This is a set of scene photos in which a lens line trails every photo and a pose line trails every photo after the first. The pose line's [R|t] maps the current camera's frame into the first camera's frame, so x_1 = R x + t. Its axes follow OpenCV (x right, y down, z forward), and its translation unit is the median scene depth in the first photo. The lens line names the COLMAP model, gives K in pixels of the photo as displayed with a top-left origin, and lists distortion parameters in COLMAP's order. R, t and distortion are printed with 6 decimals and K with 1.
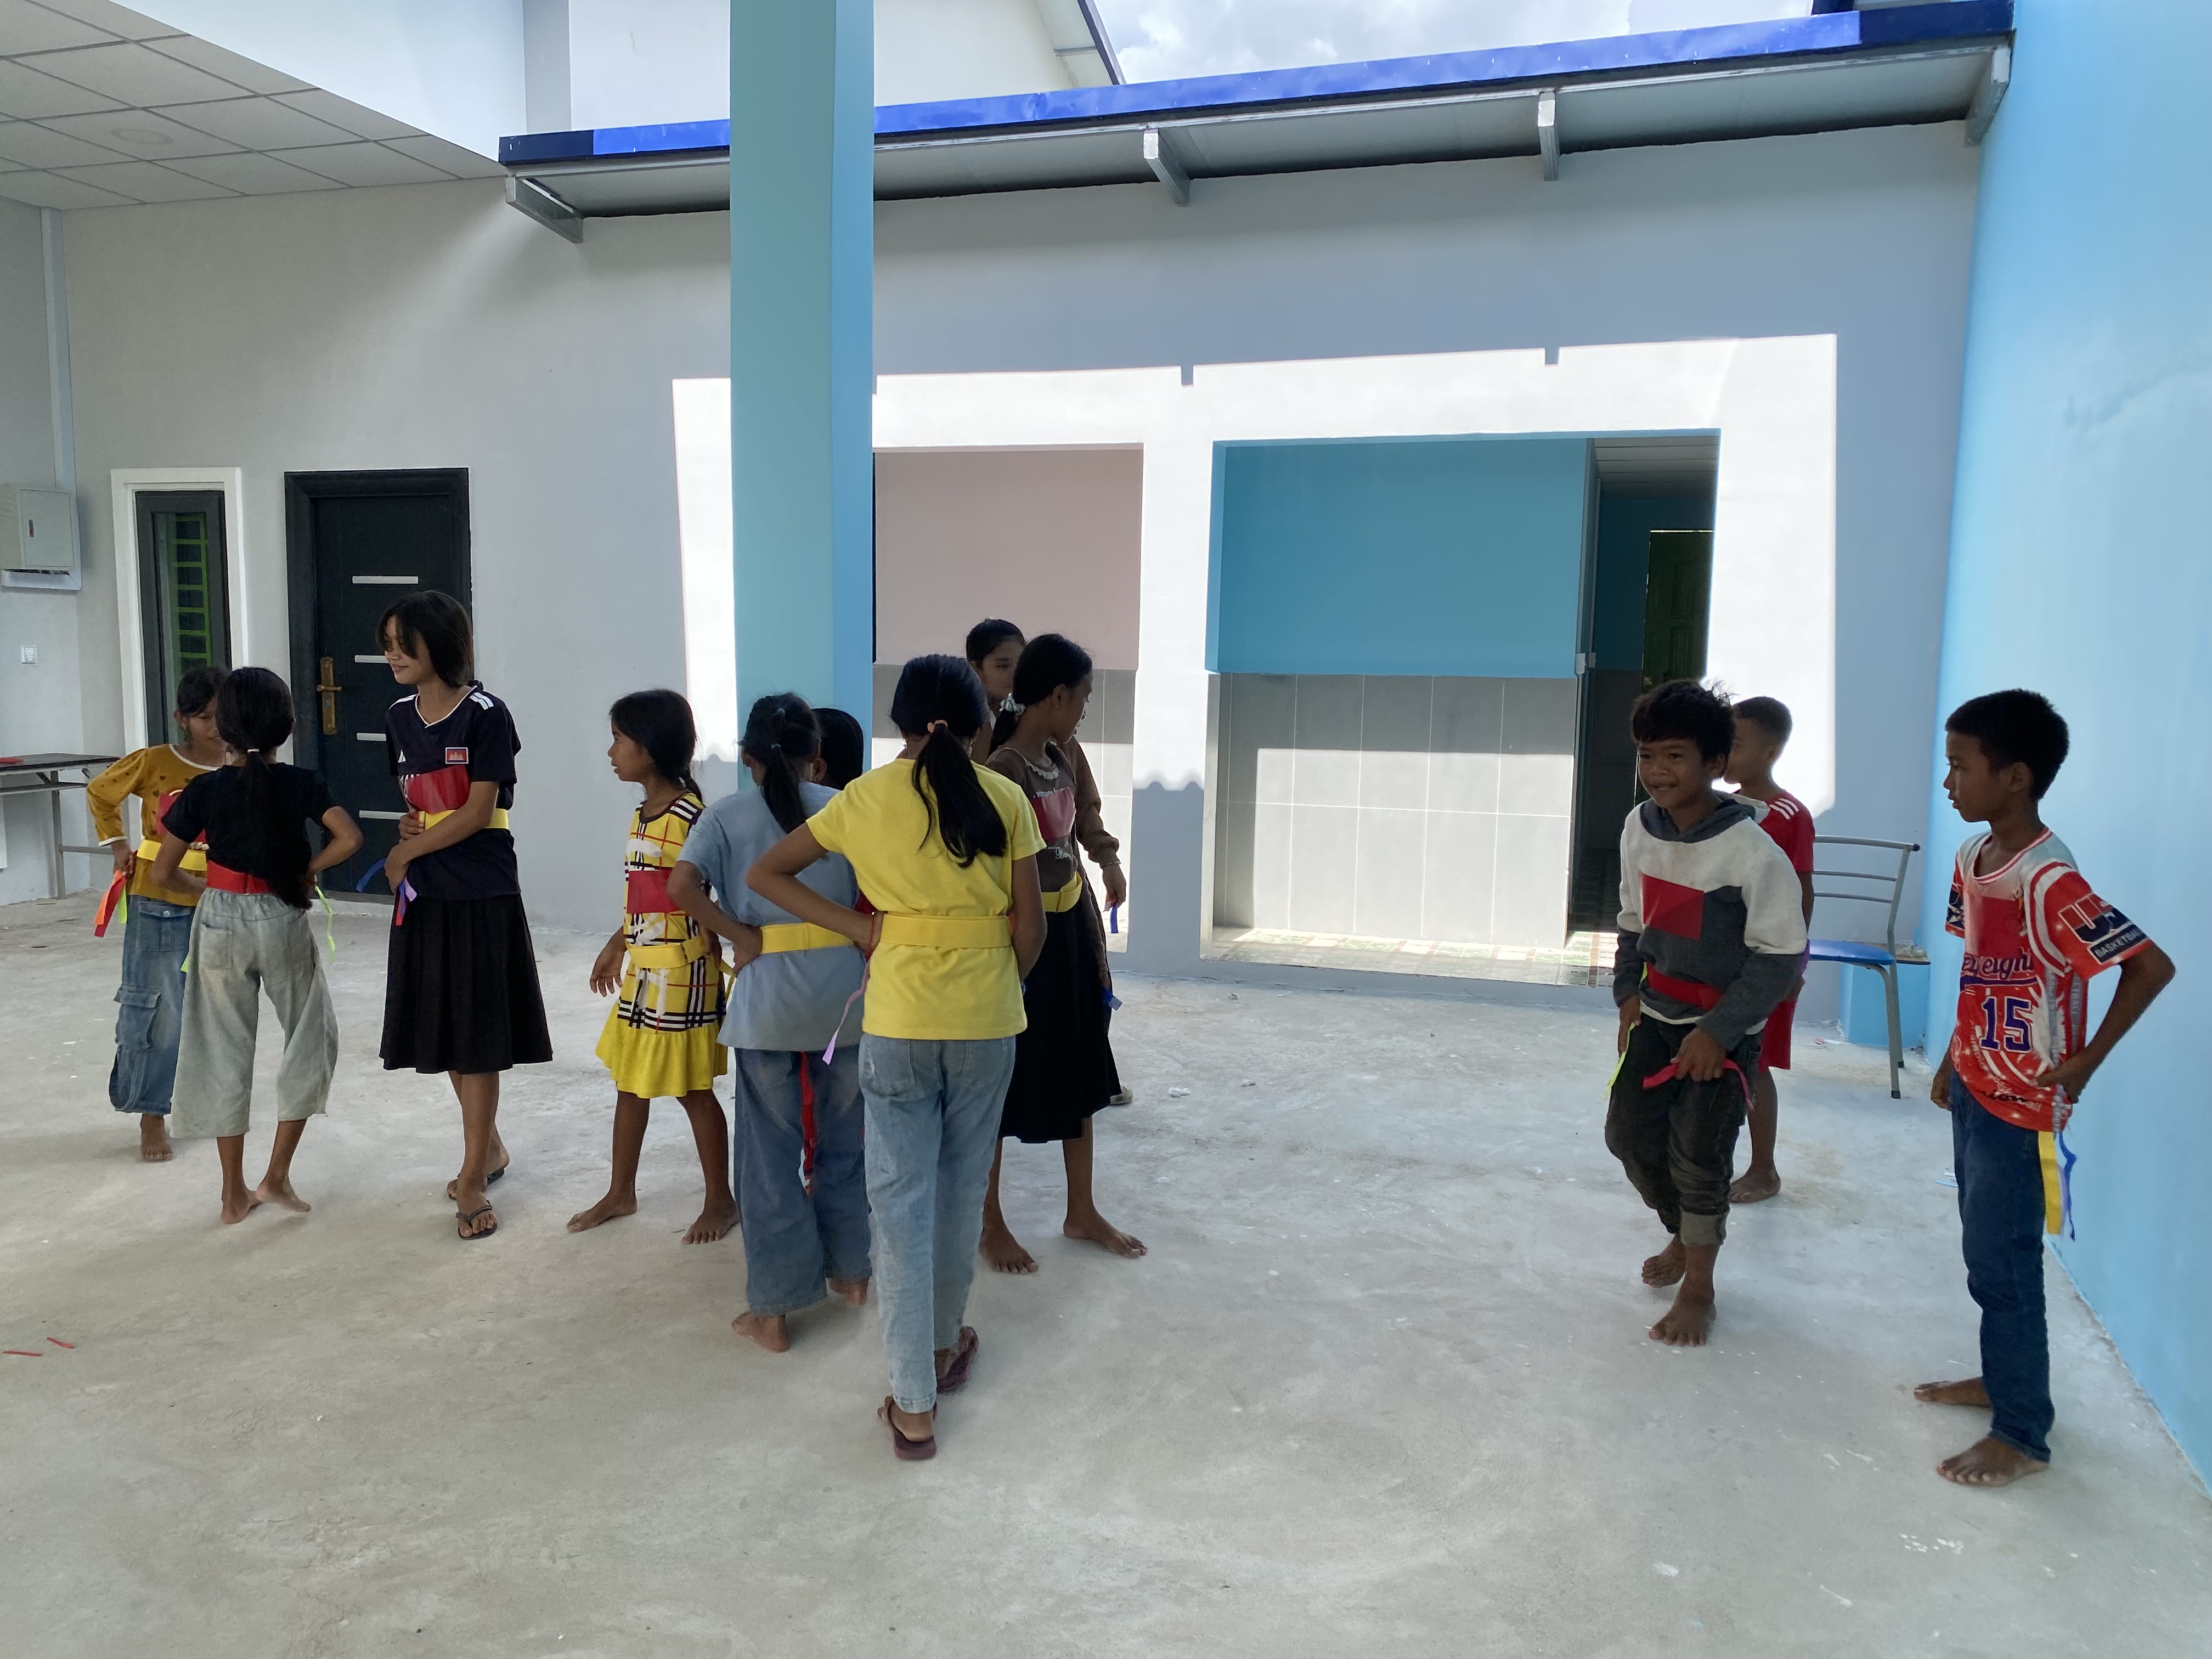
lens RADIAL K [[1689.9, 0, 1114.1], [0, 1689.9, 833.9], [0, 0, 1]] dist [0.041067, -0.033902]
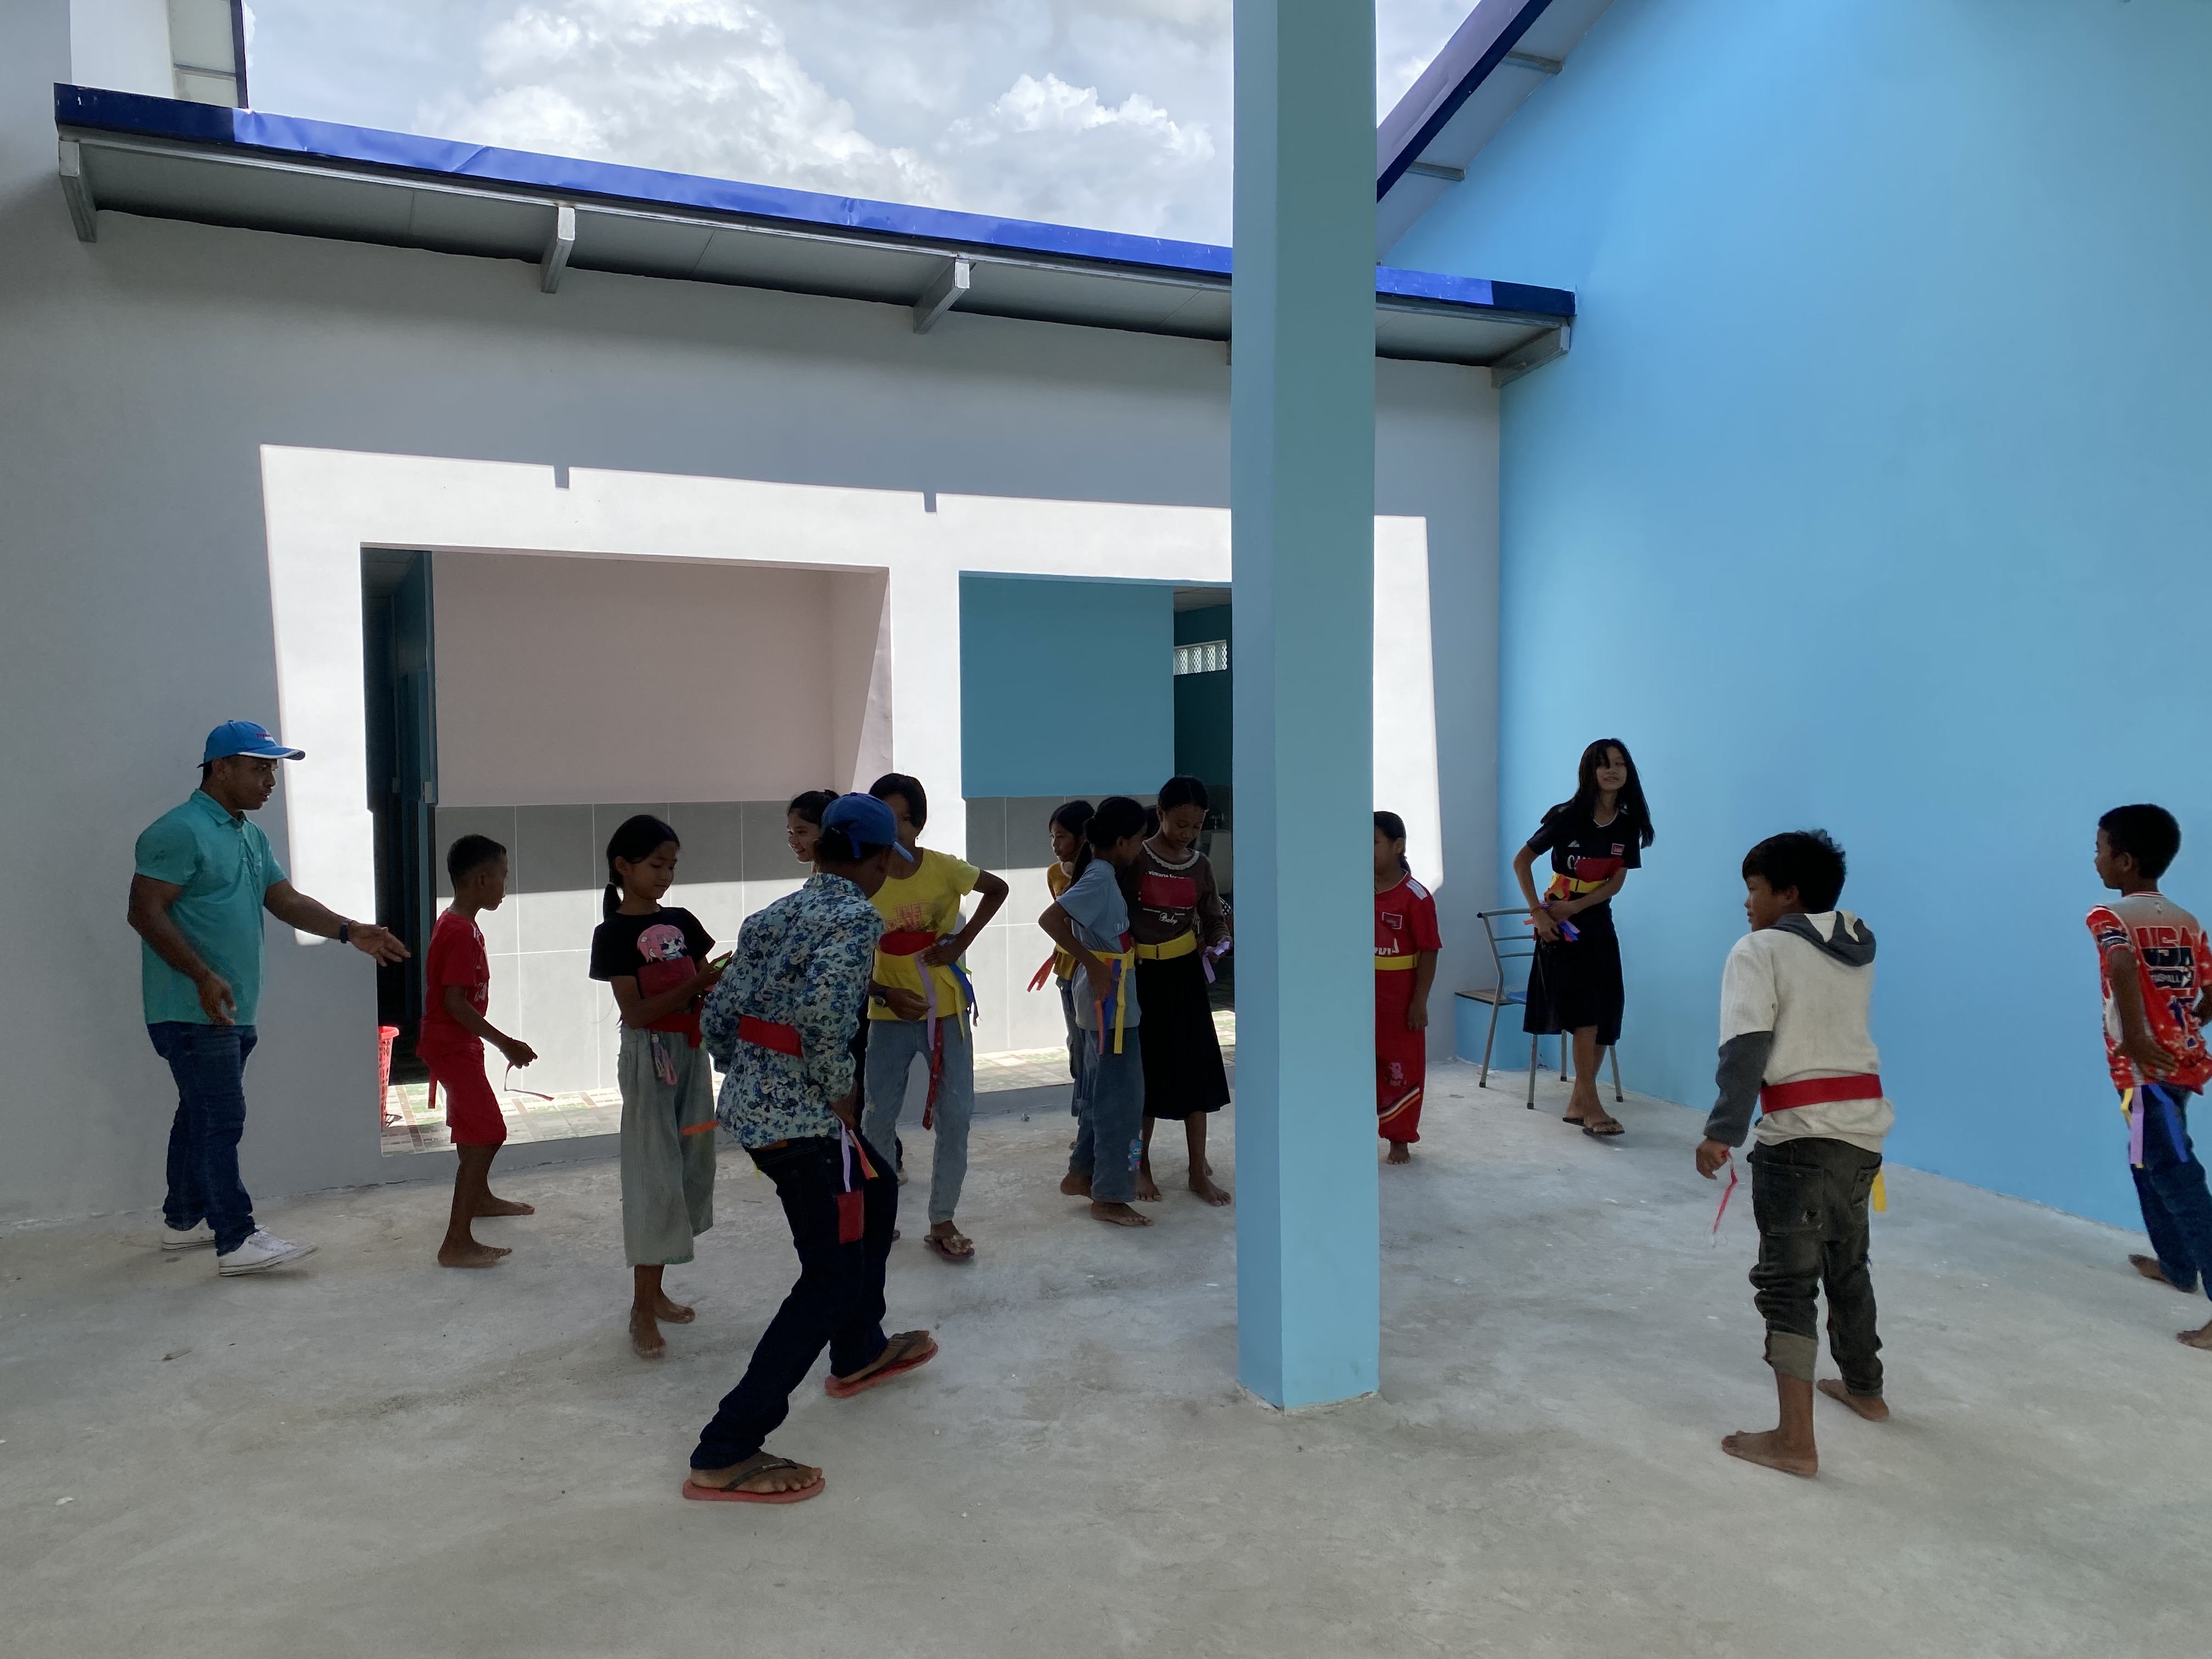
lens RADIAL K [[1689.9, 0, 1111.6], [0, 1689.9, 822.9], [0, 0, 1]] dist [0.041067, -0.033902]
pose [[0.724450, -0.054848, 0.687142, -0.642951], [0.098928, 0.994783, -0.024895, -0.058332], [-0.682191, 0.086013, 0.726097, 0.265884]]
